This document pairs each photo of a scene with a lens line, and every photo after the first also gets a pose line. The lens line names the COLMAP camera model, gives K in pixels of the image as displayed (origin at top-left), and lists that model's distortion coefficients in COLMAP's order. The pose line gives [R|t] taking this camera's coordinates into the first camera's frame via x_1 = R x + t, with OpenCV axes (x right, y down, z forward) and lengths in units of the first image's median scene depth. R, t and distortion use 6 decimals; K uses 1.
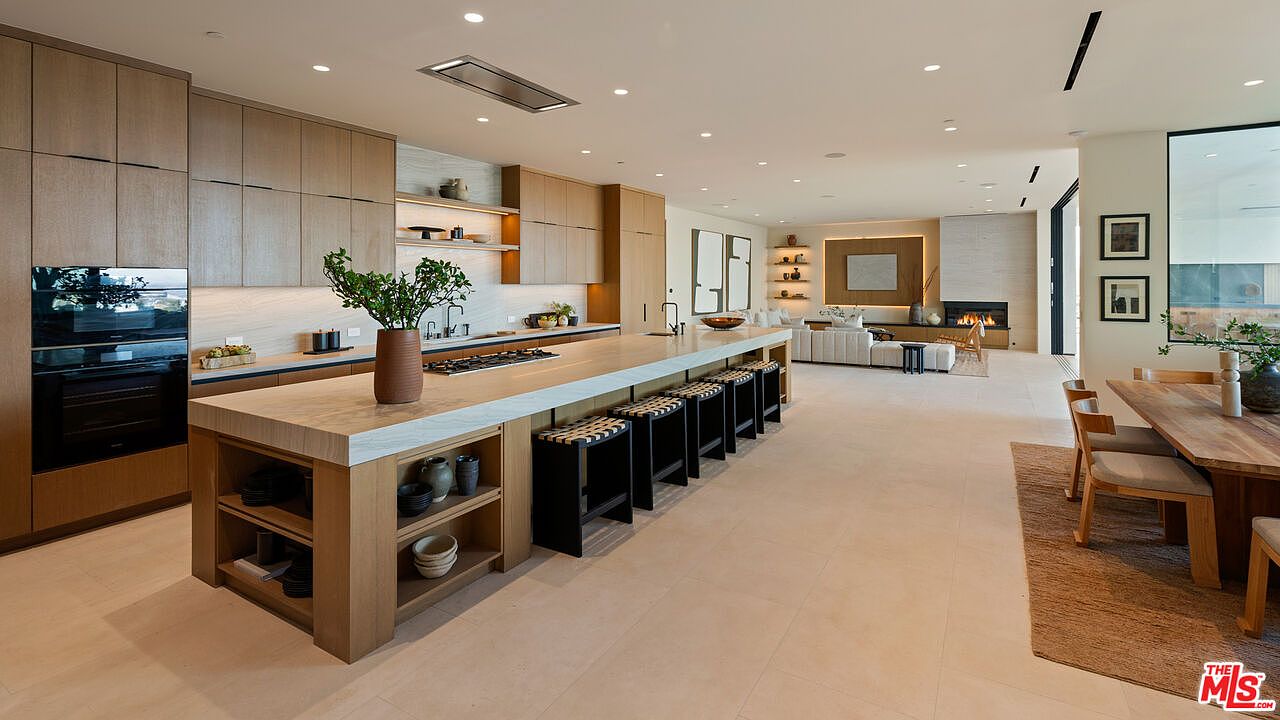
lens RADIAL K [[568.3, 0, 668.9], [0, 568.3, 275.1], [0, 0, 1]] dist [-0.000888, 0.000153]
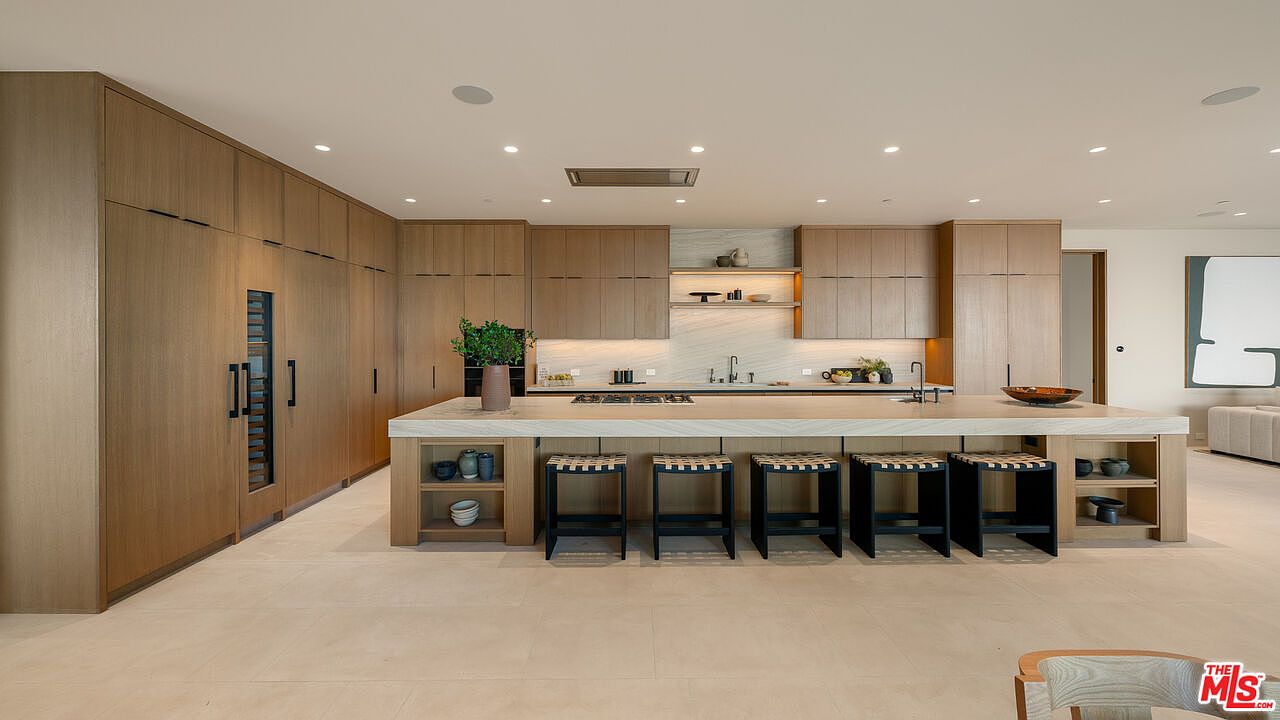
lens RADIAL K [[500.9, 0, 641.7], [0, 500.9, 337.8], [0, 0, 1]] dist [-0.000139, 0.000037]
pose [[0.512757, 0.000812, -0.858533, 0.386179], [0.010150, 0.999924, 0.007008, 0.005264], [0.858474, -0.012307, 0.512710, 0.276176]]
